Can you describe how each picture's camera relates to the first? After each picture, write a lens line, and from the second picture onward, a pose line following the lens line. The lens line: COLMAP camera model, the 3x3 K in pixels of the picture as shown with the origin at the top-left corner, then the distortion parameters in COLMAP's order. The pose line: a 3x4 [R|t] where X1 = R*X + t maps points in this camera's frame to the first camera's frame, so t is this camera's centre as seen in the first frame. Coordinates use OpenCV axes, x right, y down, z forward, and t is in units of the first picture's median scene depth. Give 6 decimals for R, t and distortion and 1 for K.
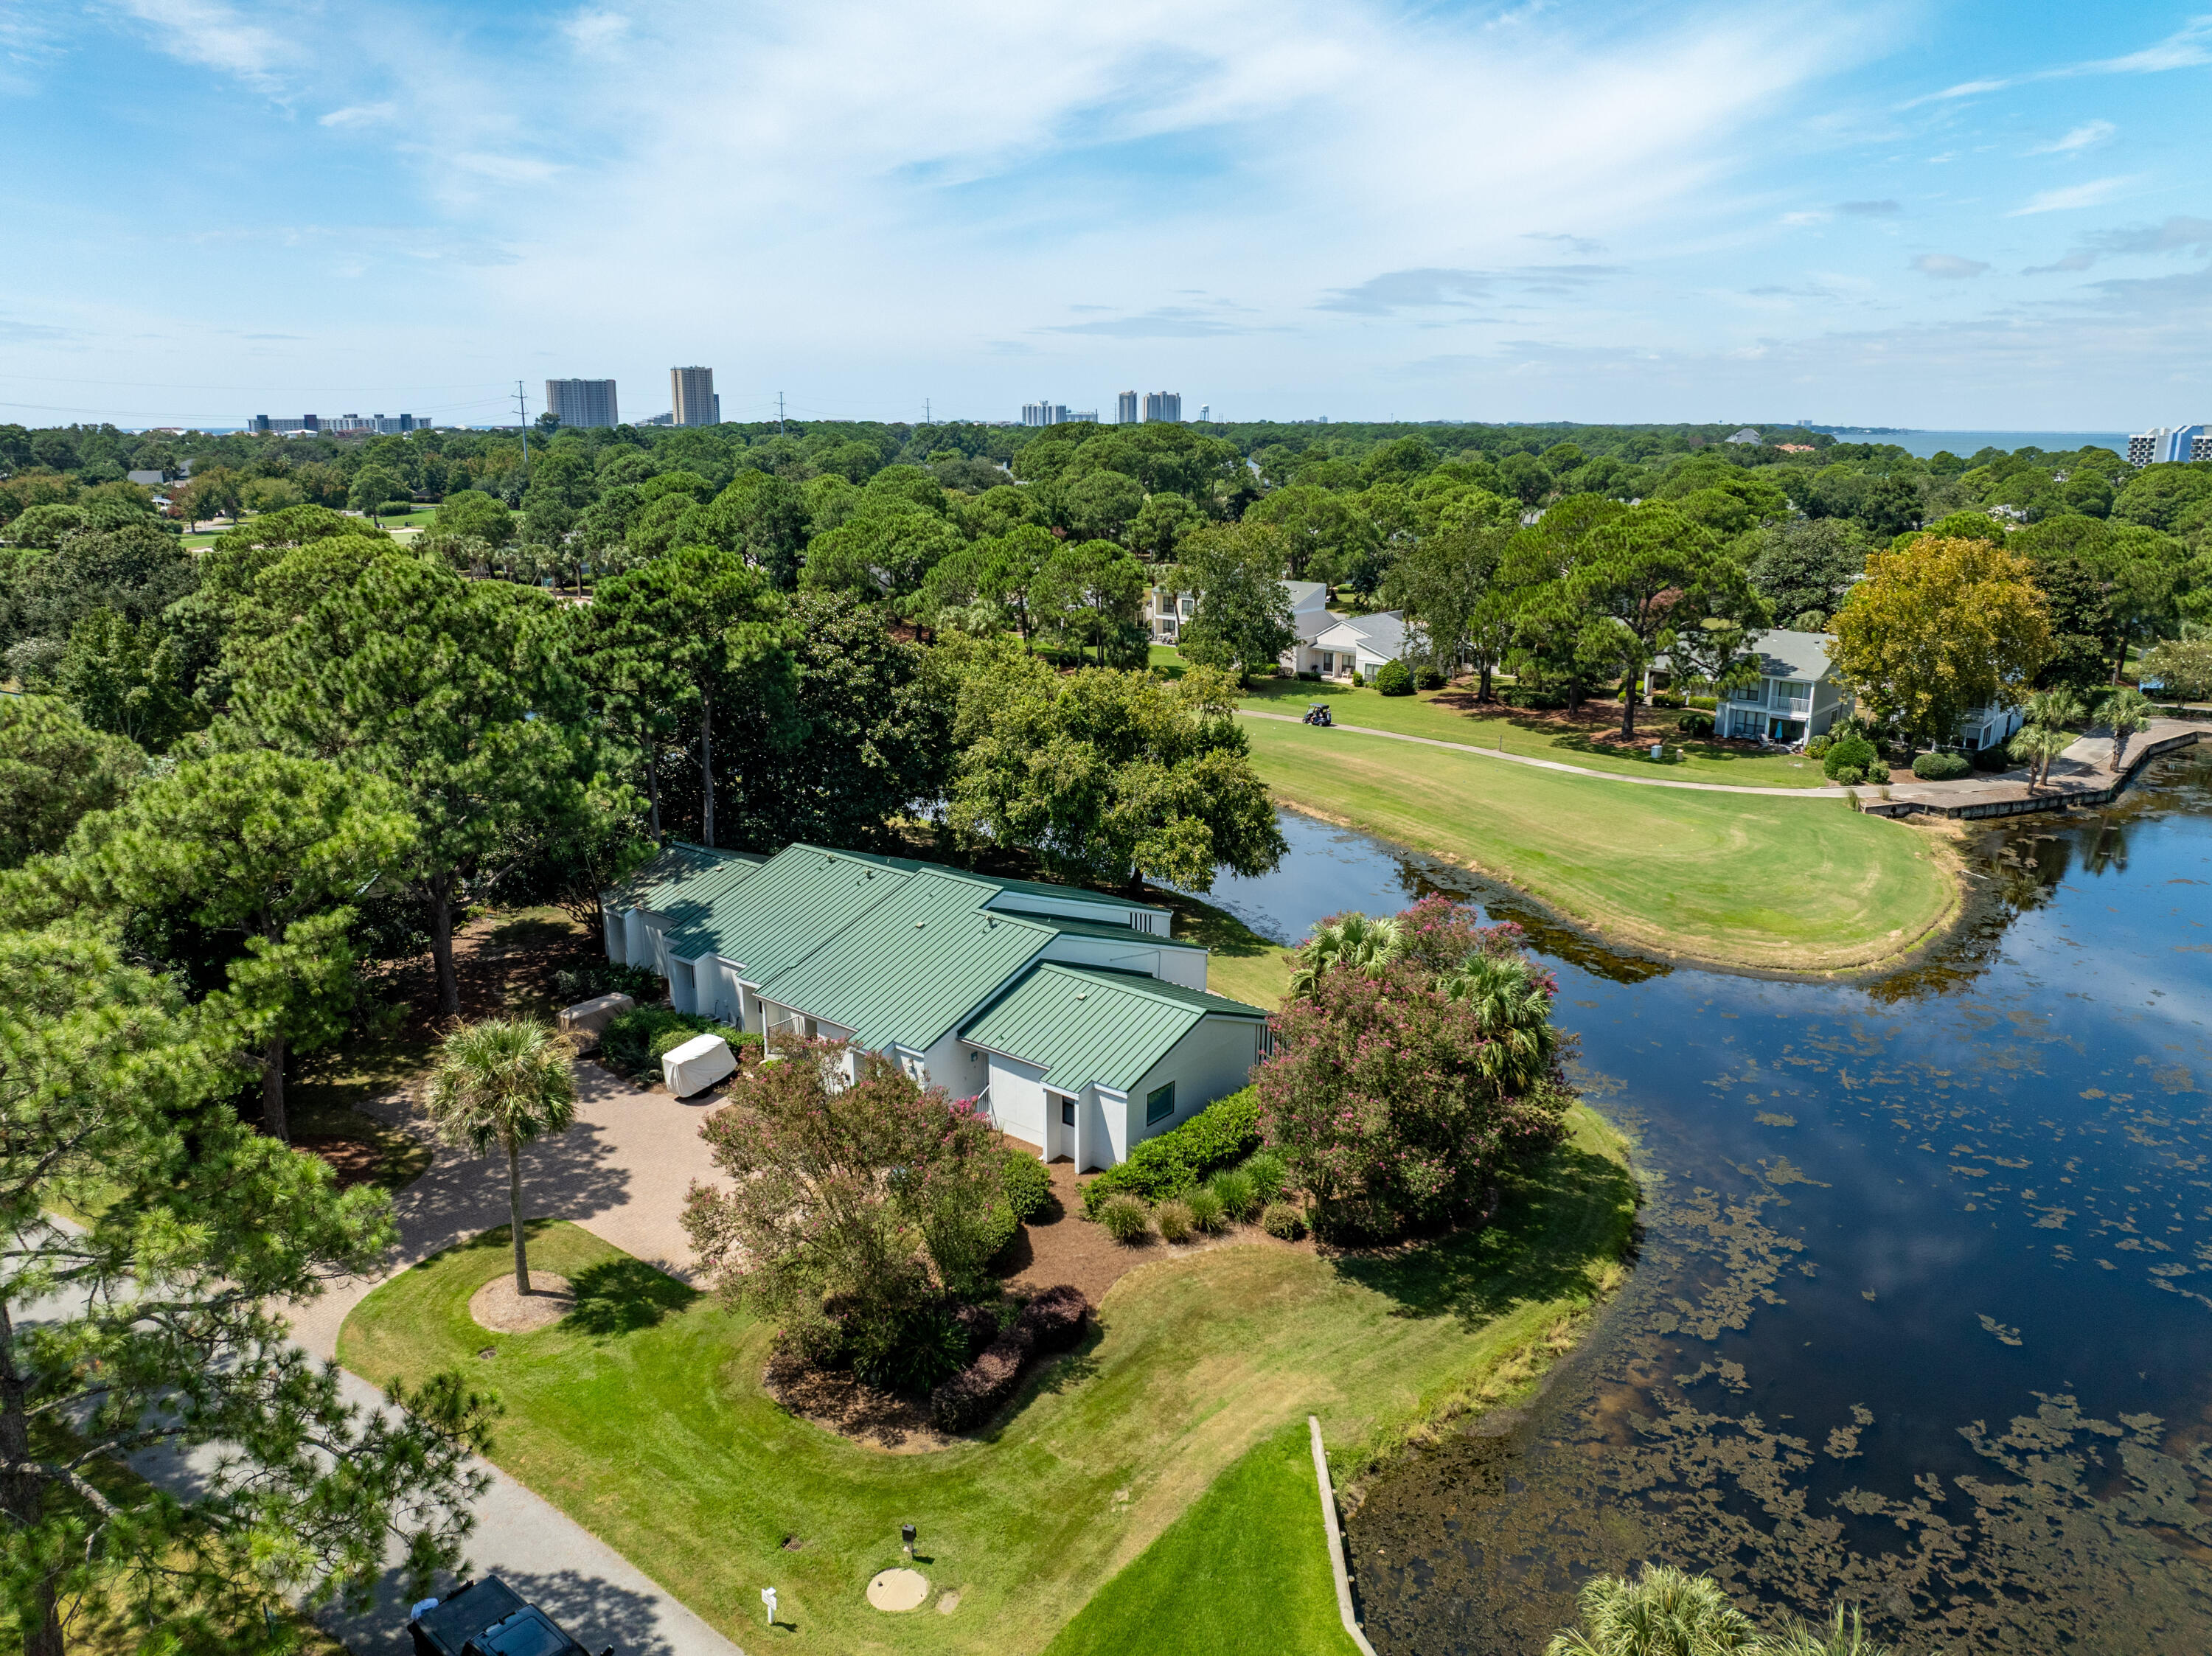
lens RADIAL K [[1544.5, 0, 1106.0], [0, 1544.5, 828.0], [0, 0, 1]] dist [-0.110172, 0.068153]
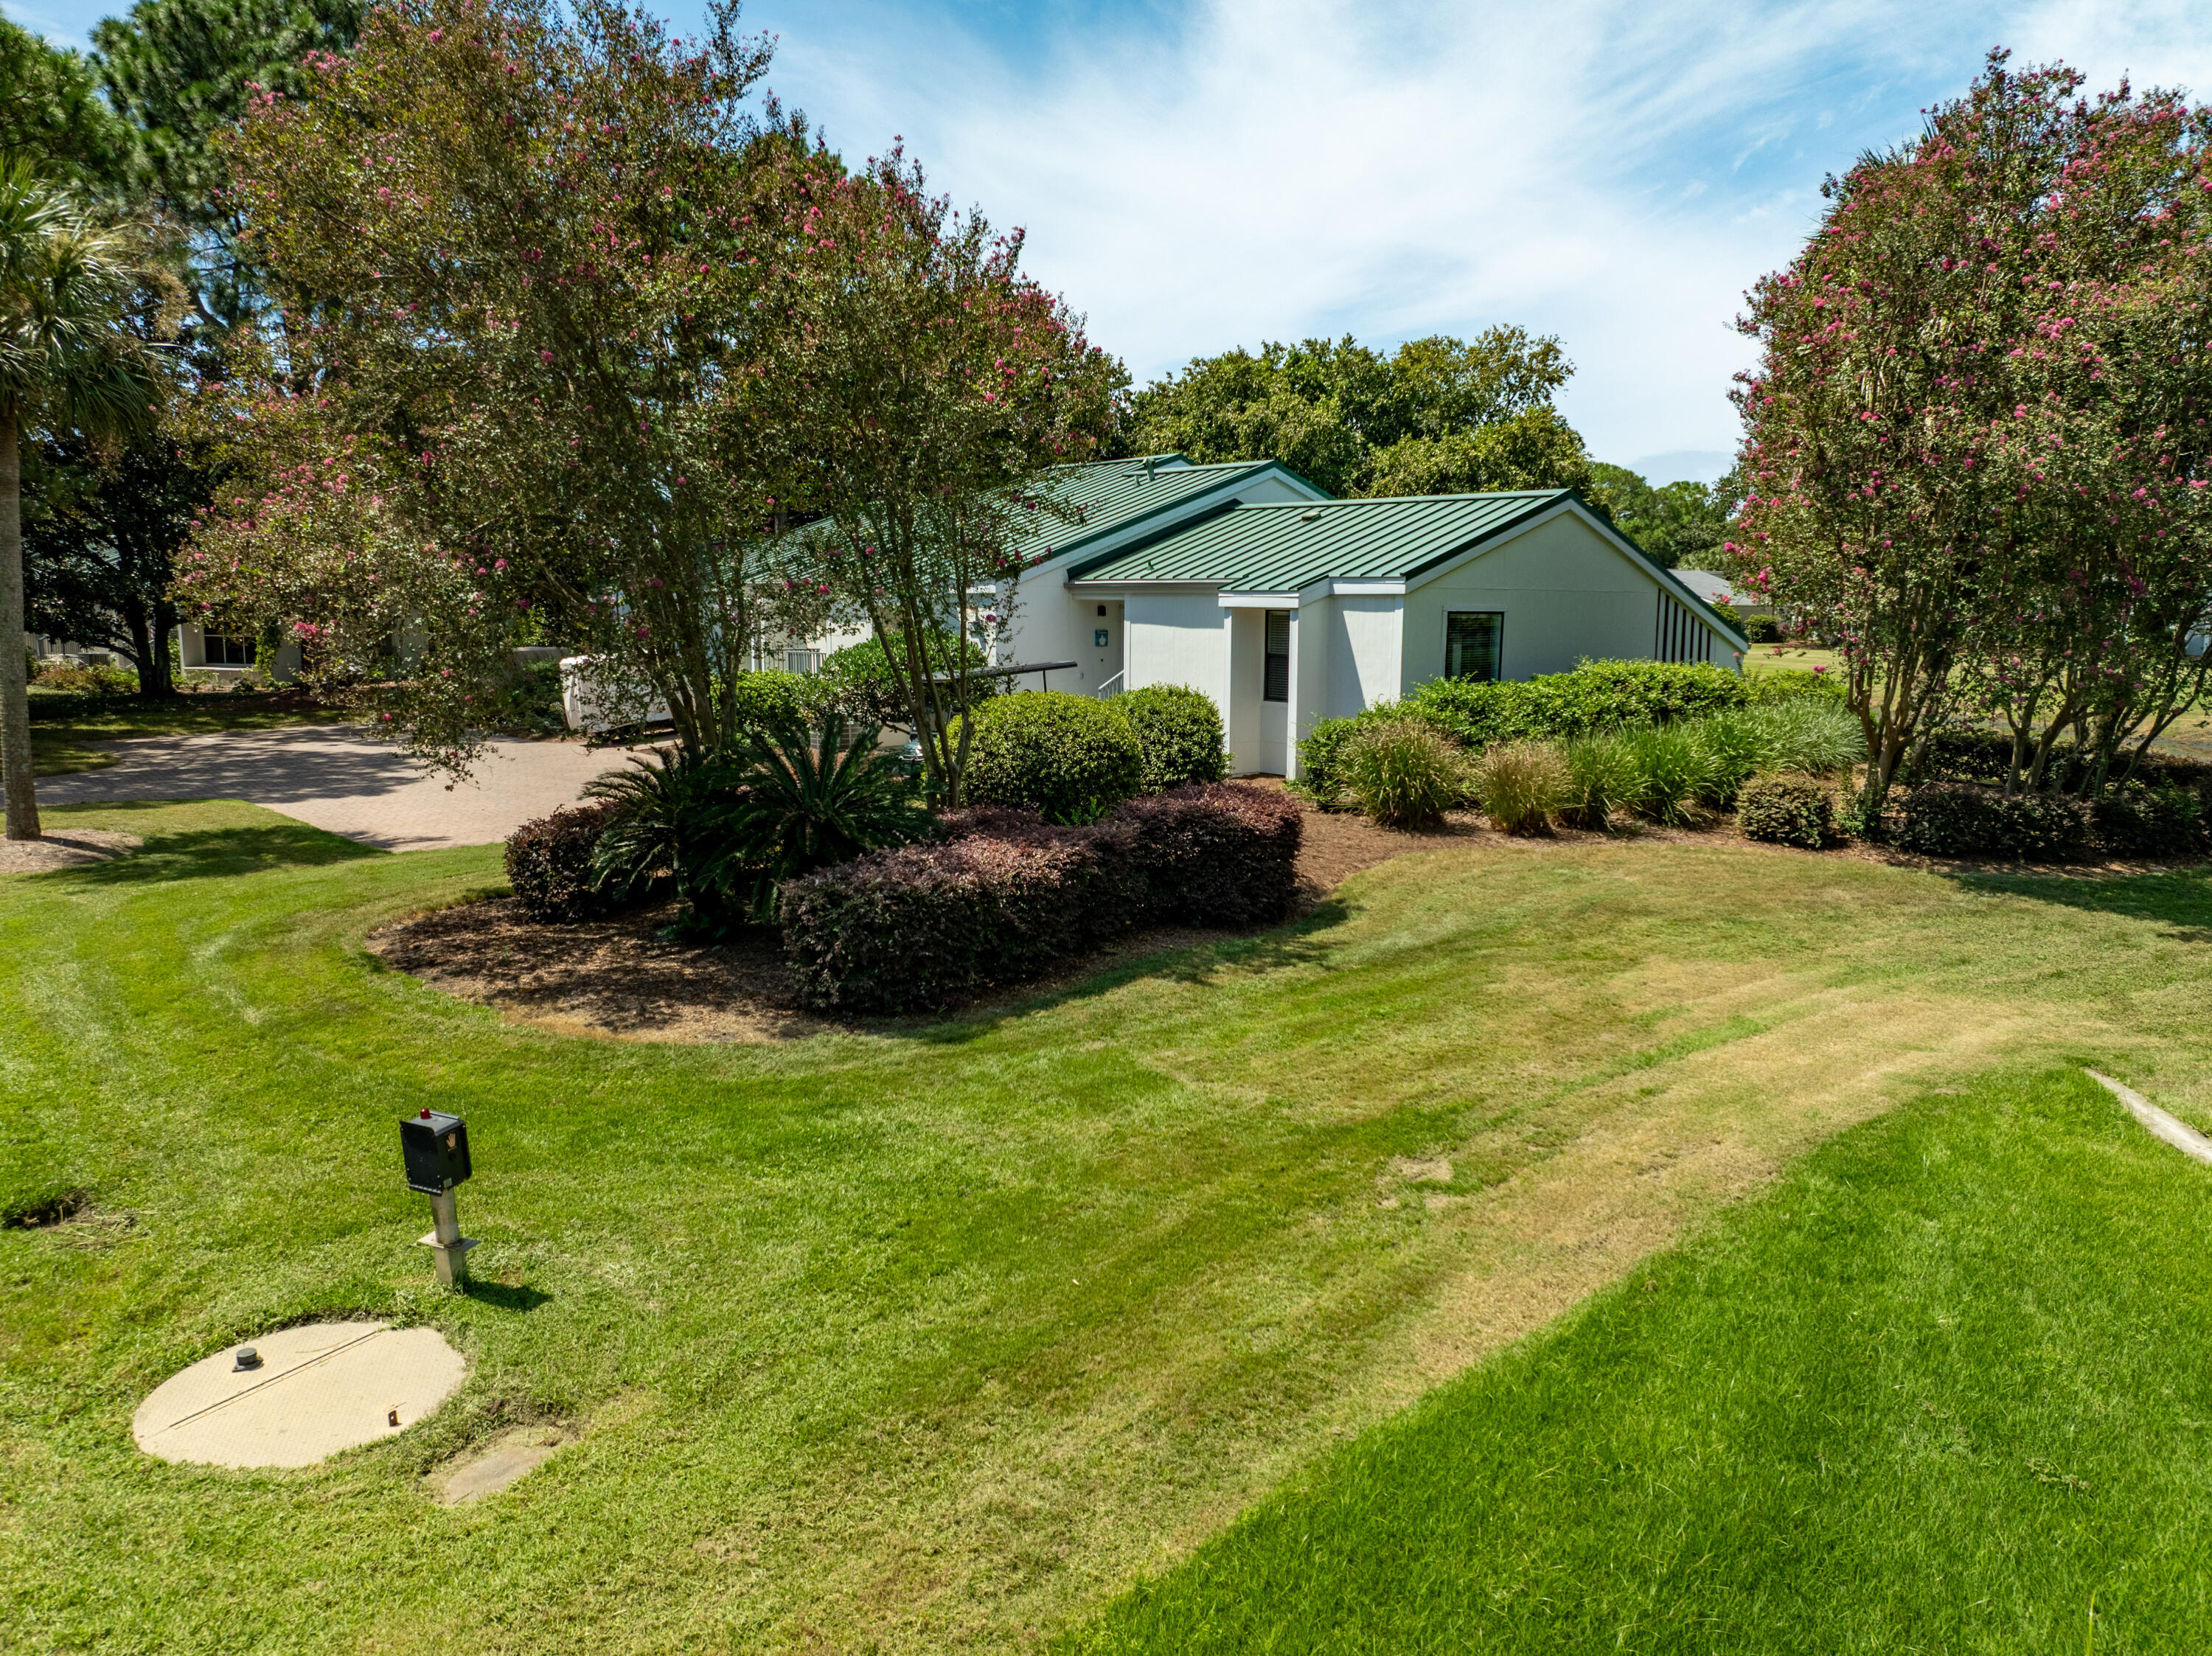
lens RADIAL K [[1571.2, 0, 1109.7], [0, 1571.2, 796.1], [0, 0, 1]] dist [-0.037836, -0.011956]
pose [[0.988589, 0.026097, -0.148362, -0.002464], [-0.045252, 0.990840, -0.127237, 0.315454], [0.143682, 0.132499, 0.980714, 0.564289]]
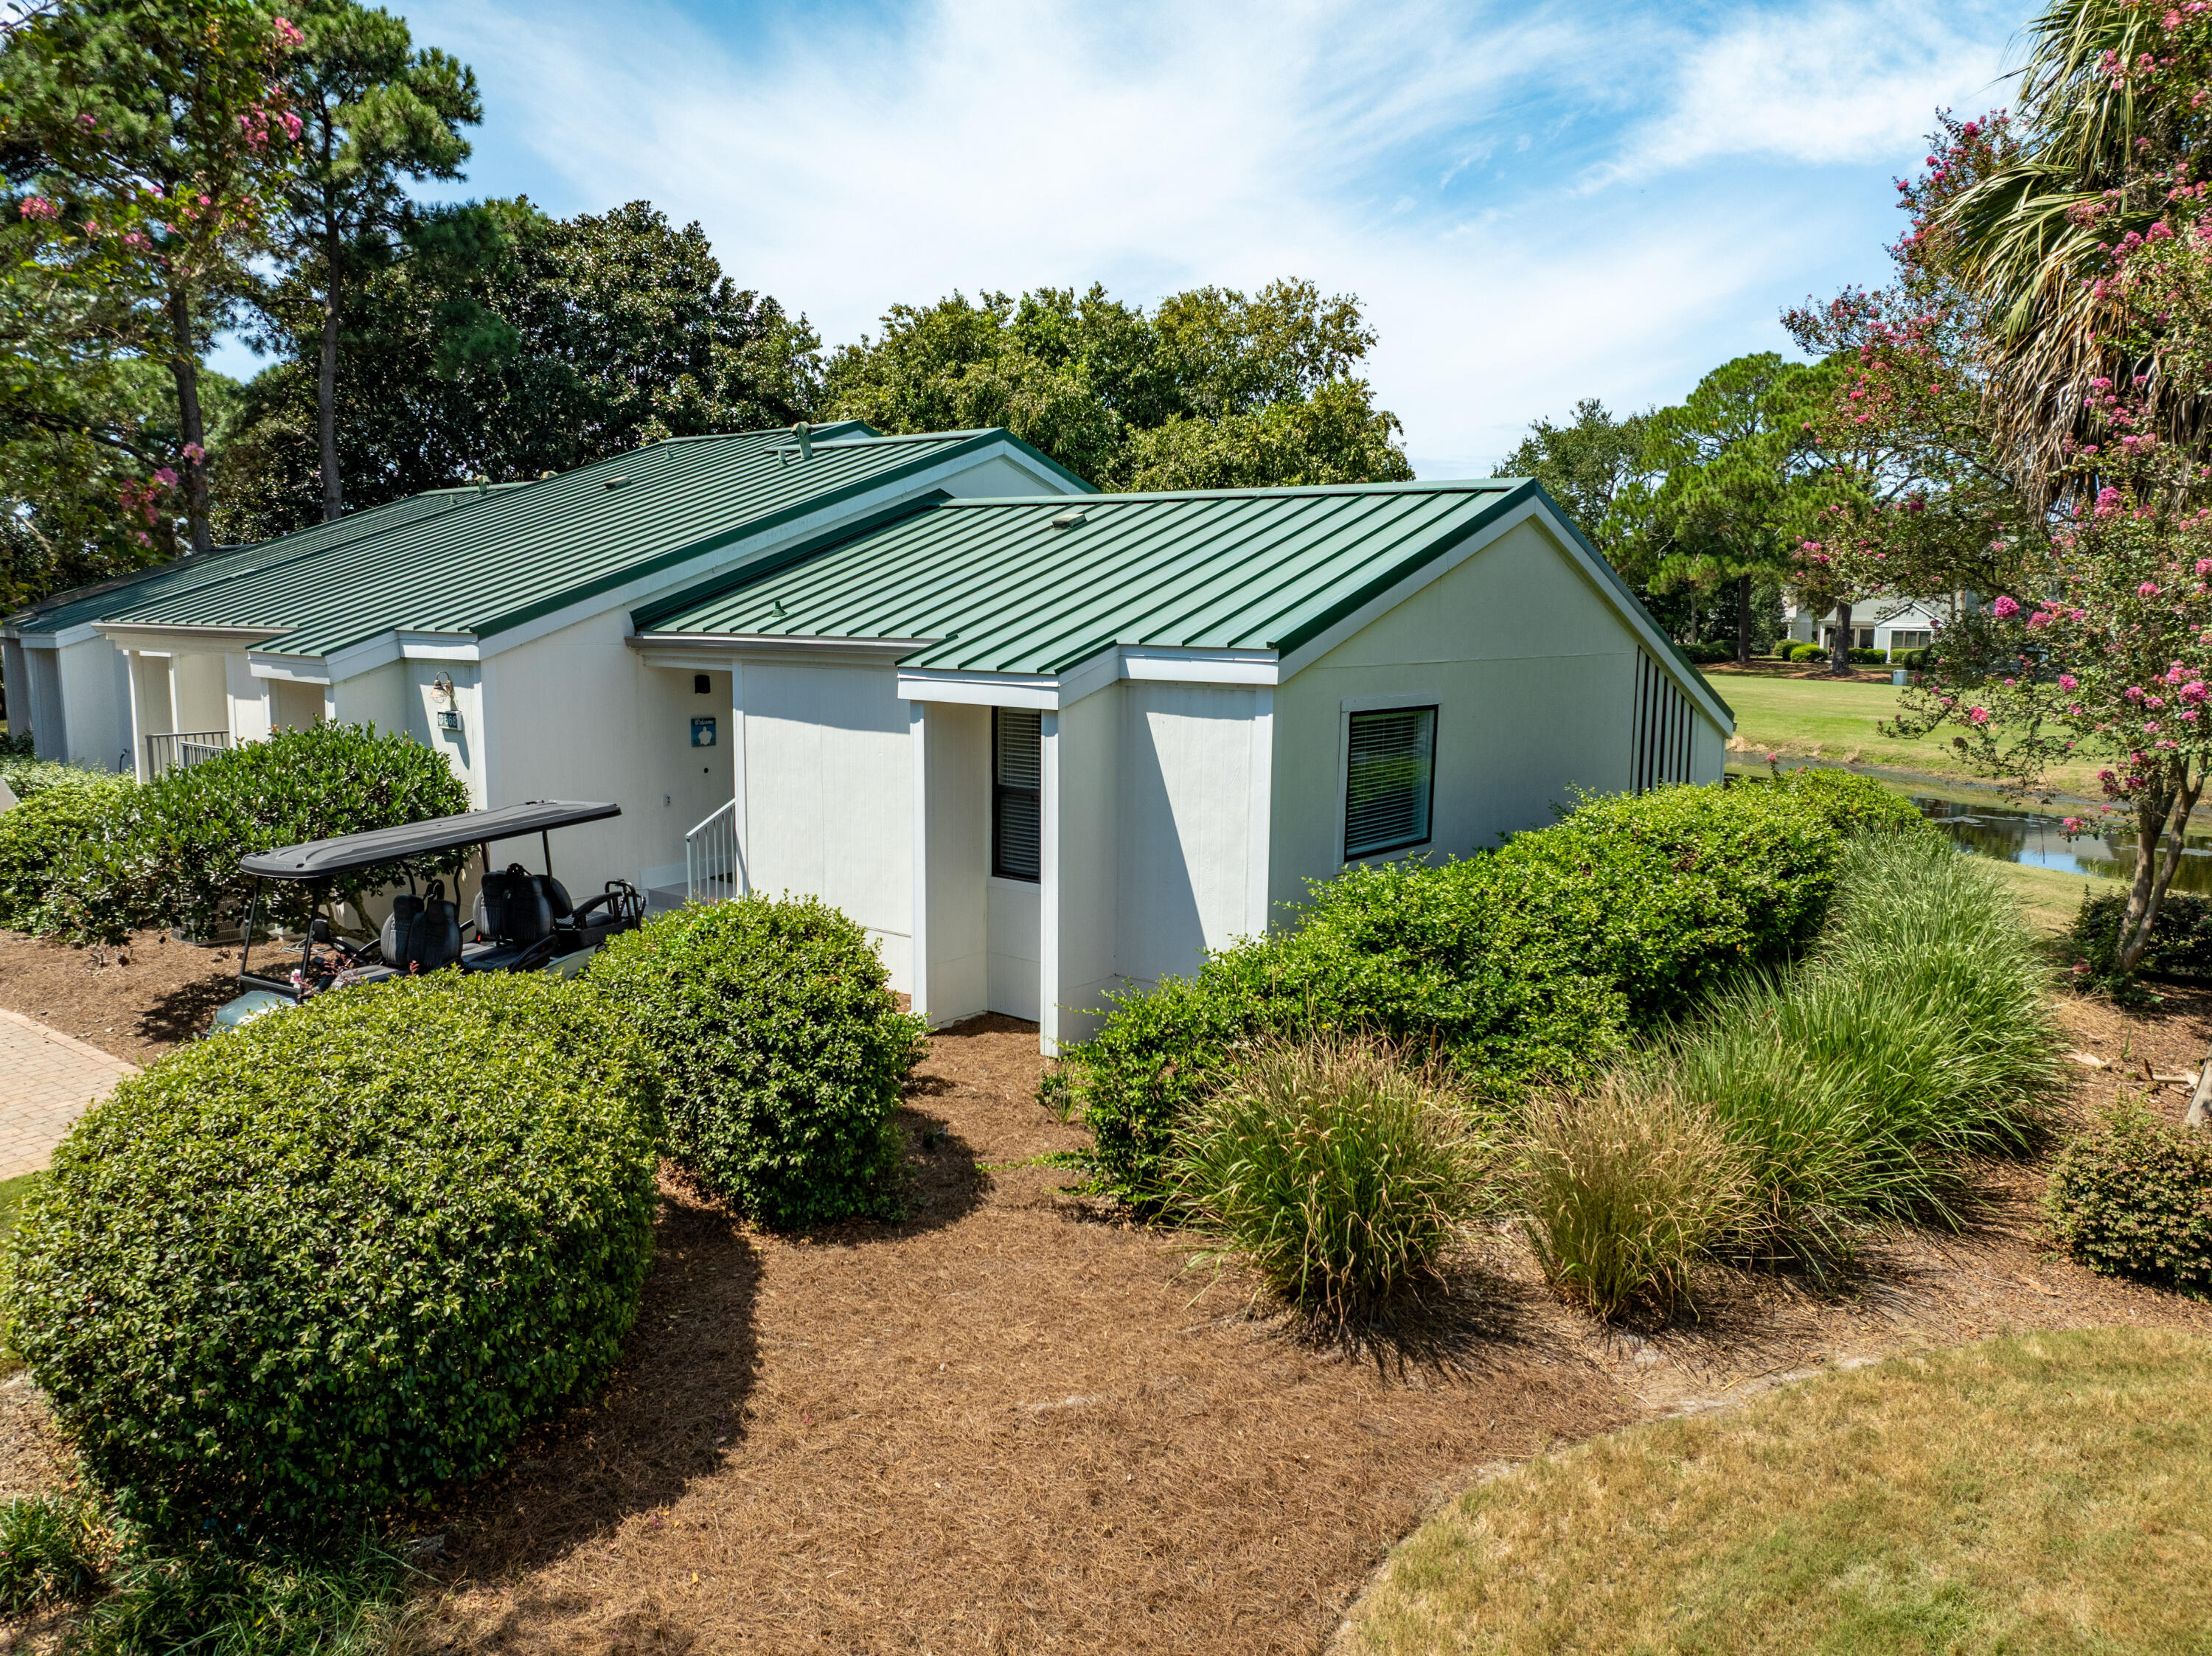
lens RADIAL K [[1549.0, 0, 1133.0], [0, 1549.0, 824.5], [0, 0, 1]] dist [-0.022459, -0.002693]
pose [[0.999395, 0.006784, 0.034126, -0.015462], [-0.002924, 0.993714, -0.111914, 0.232888], [-0.034671, 0.111746, 0.993132, 0.822294]]
